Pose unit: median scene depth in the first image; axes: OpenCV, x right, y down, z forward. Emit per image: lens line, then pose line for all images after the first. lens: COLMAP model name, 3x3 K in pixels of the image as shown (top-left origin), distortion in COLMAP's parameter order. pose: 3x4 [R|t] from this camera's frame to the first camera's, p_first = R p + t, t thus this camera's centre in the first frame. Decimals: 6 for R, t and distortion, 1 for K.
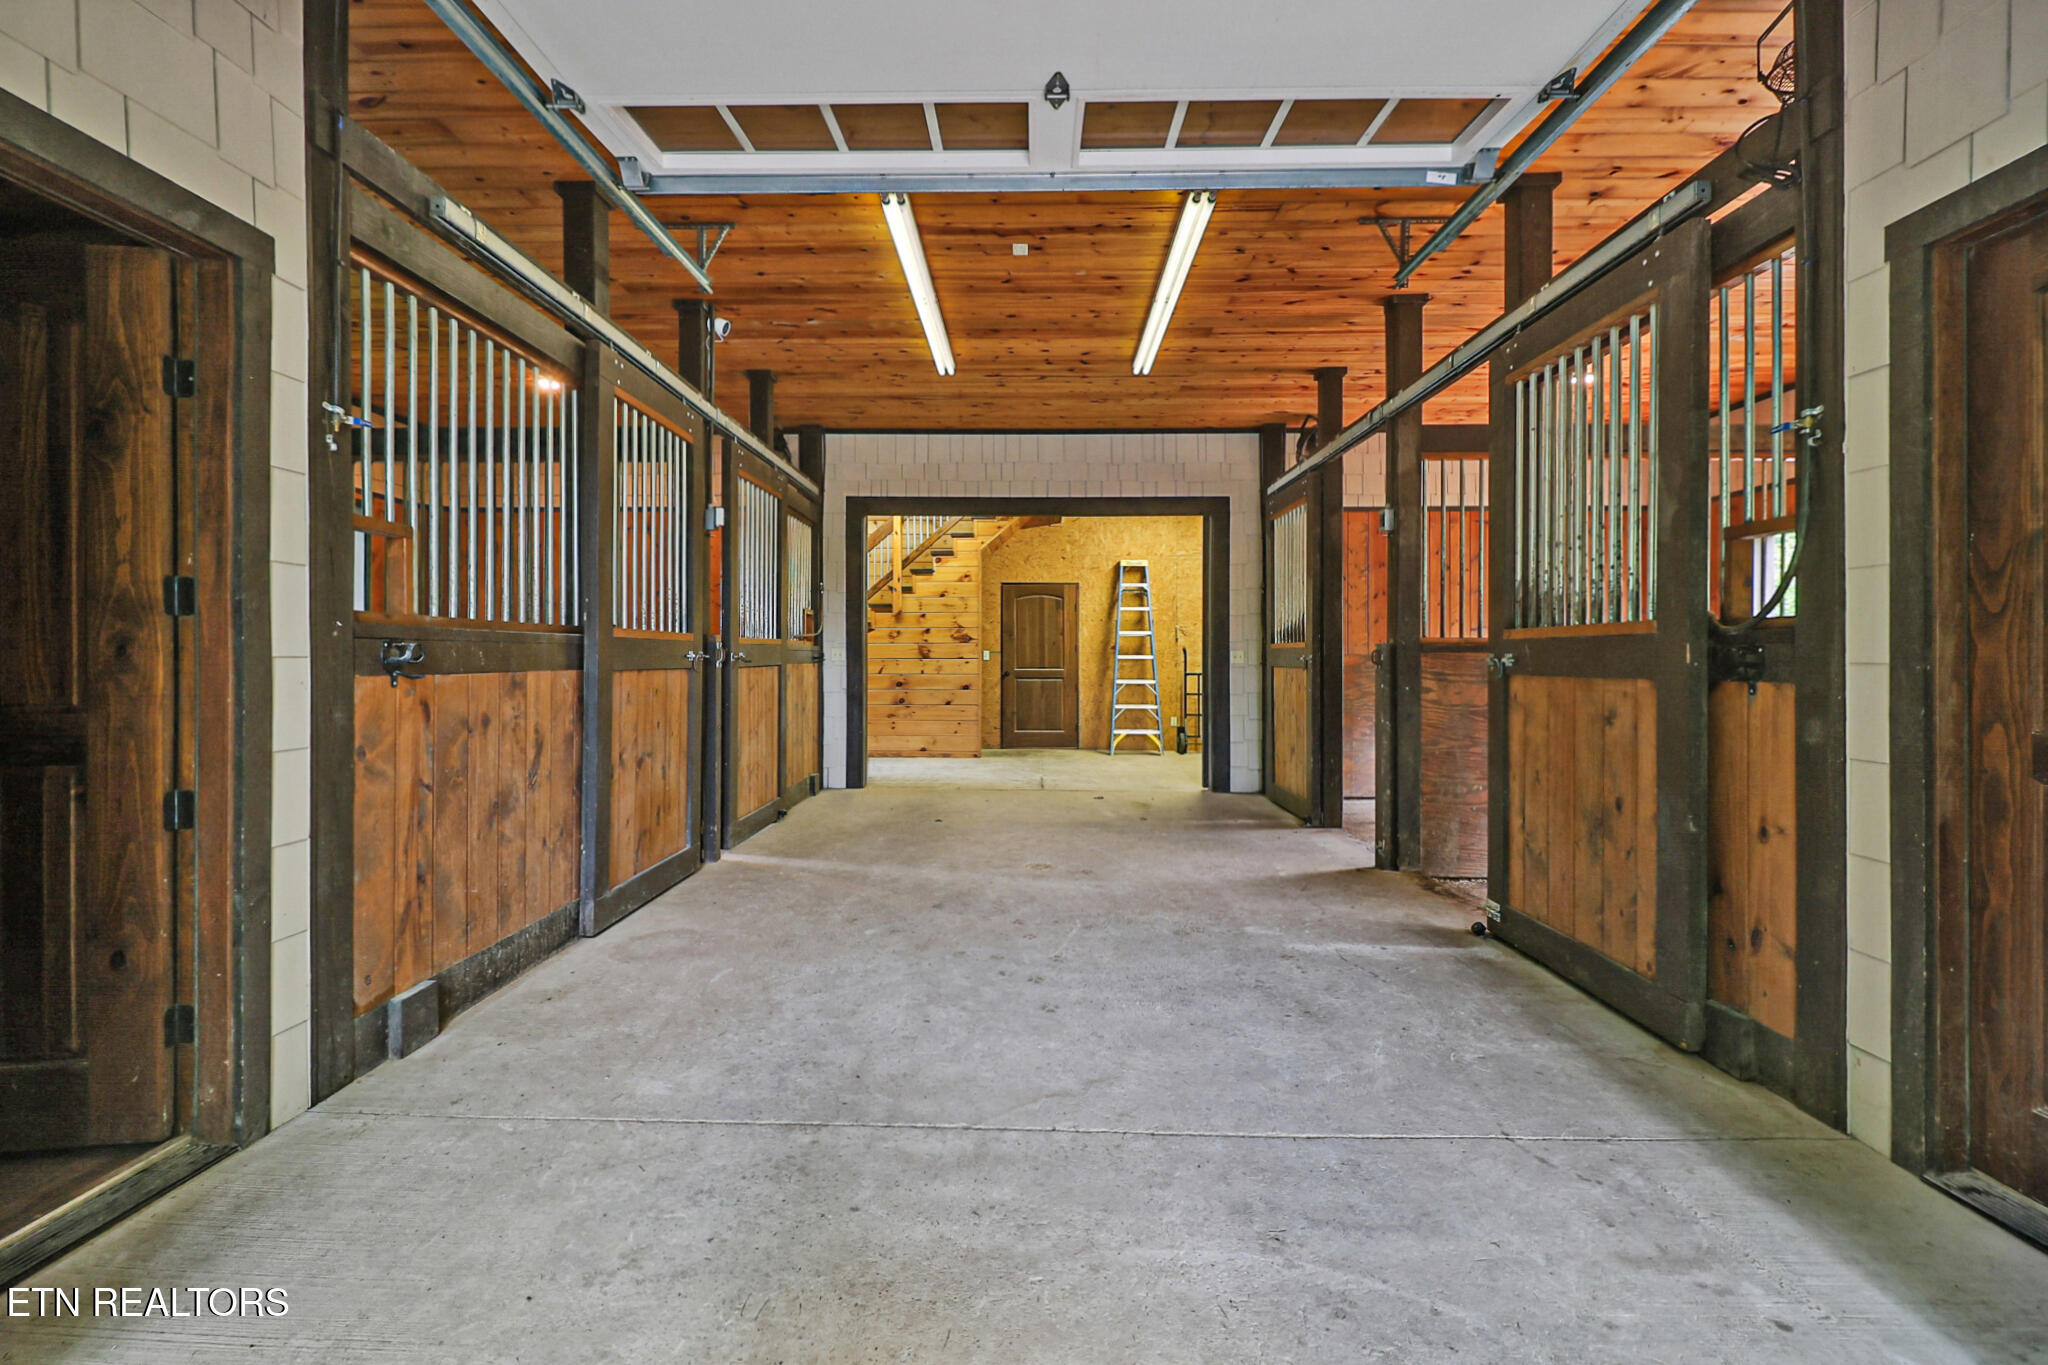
lens RADIAL K [[954.2, 0, 1018.2], [0, 954.2, 651.6], [0, 0, 1]] dist [-0.000341, -0.000420]
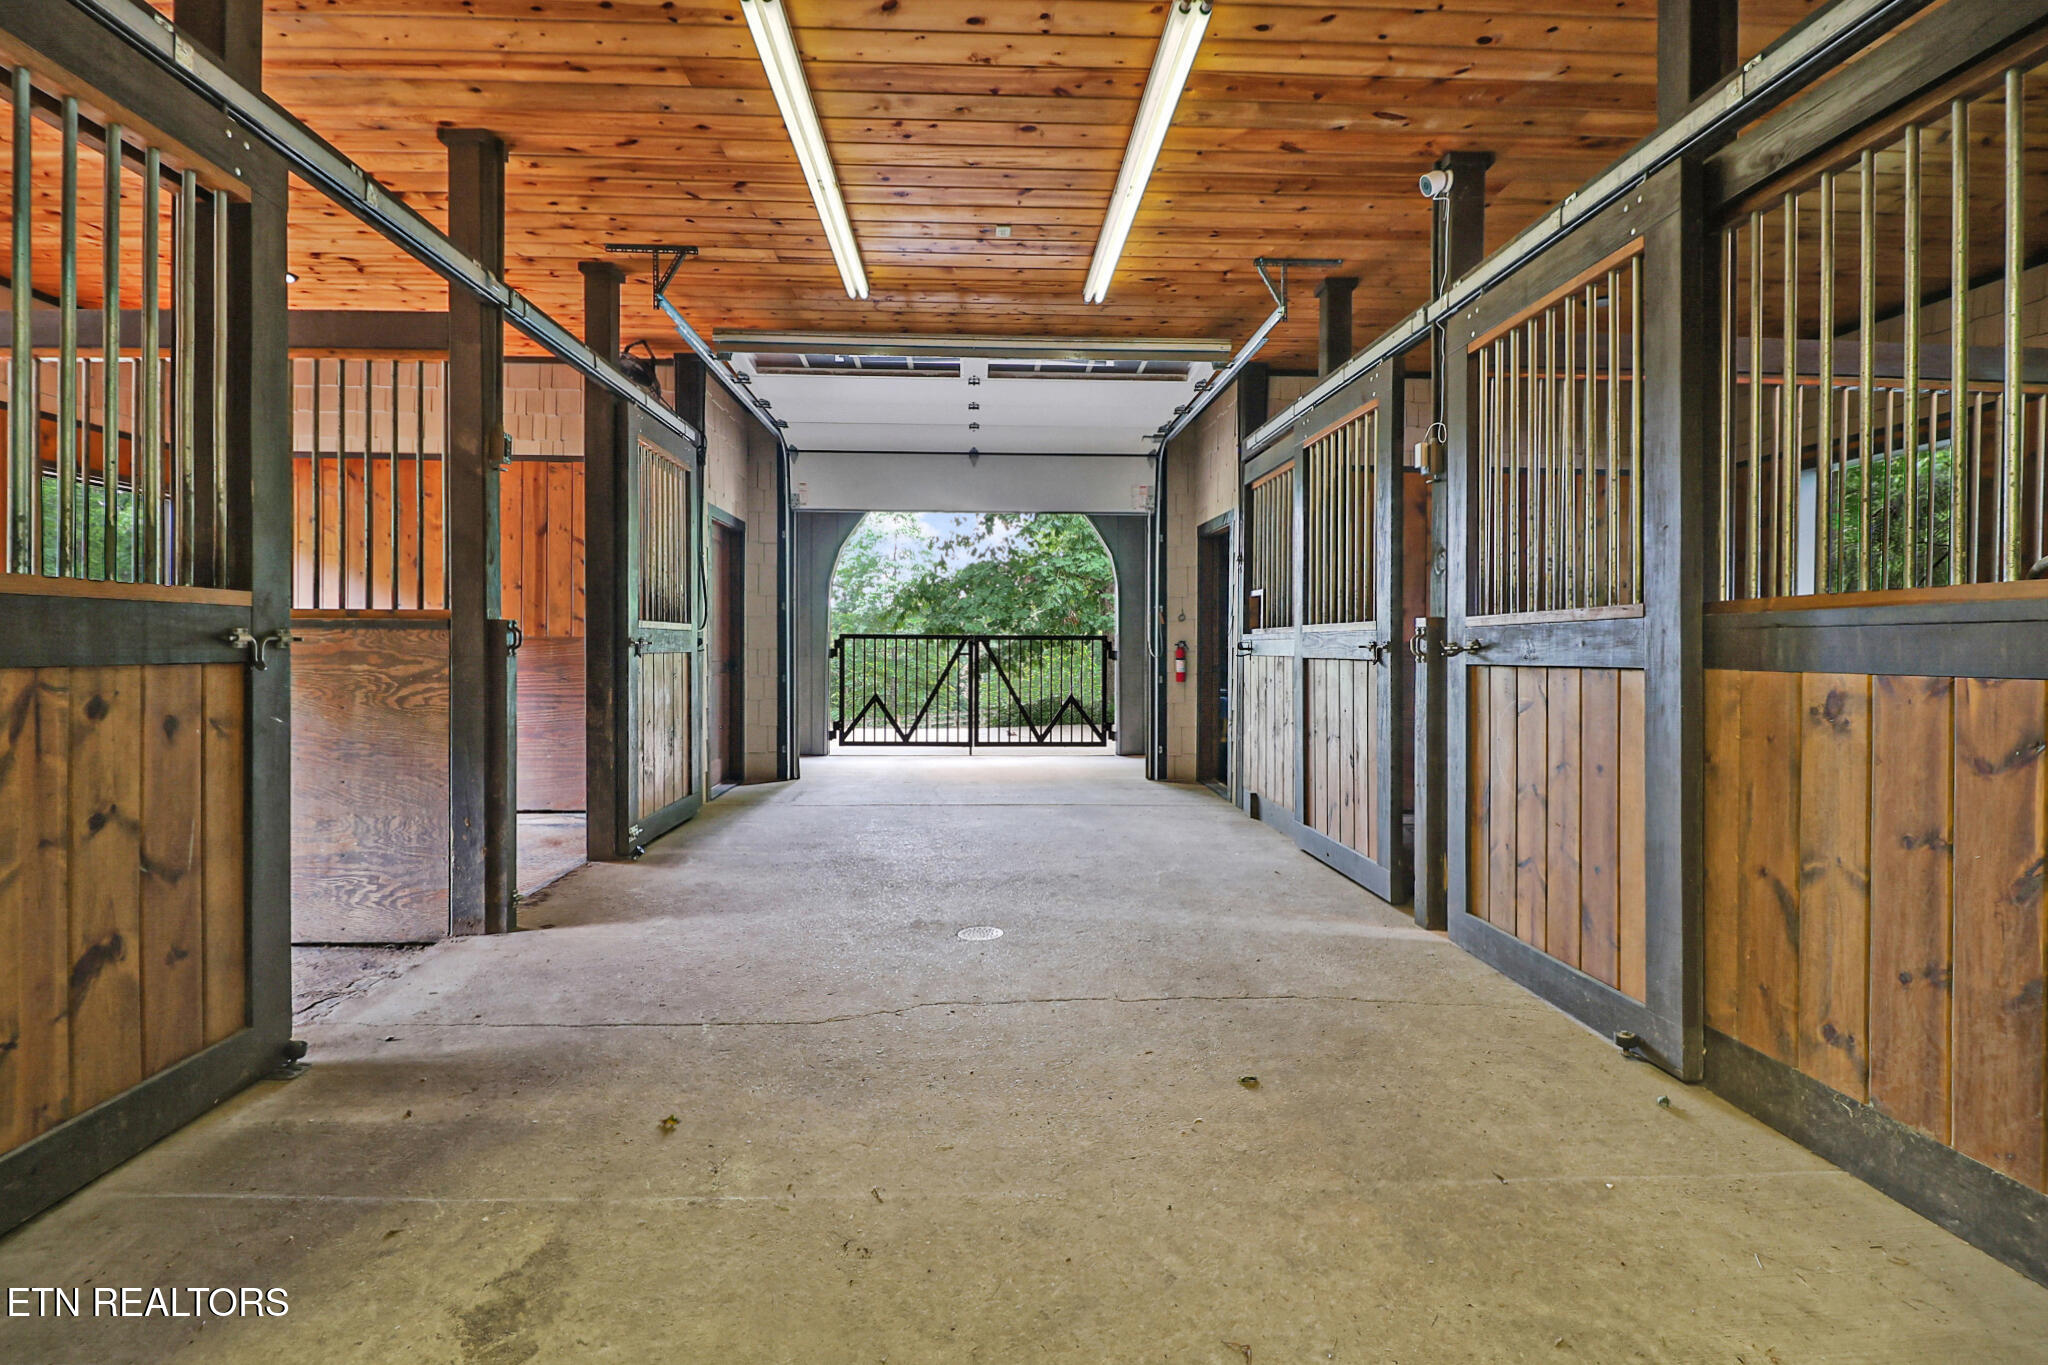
lens RADIAL K [[954.2, 0, 1018.2], [0, 954.2, 651.6], [0, 0, 1]] dist [-0.000341, -0.000420]
pose [[0.997723, -0.008363, 0.066922, 0.004796], [0.007026, 0.999772, 0.020182, -0.002271], [-0.067076, -0.019666, 0.997554, 0.171163]]
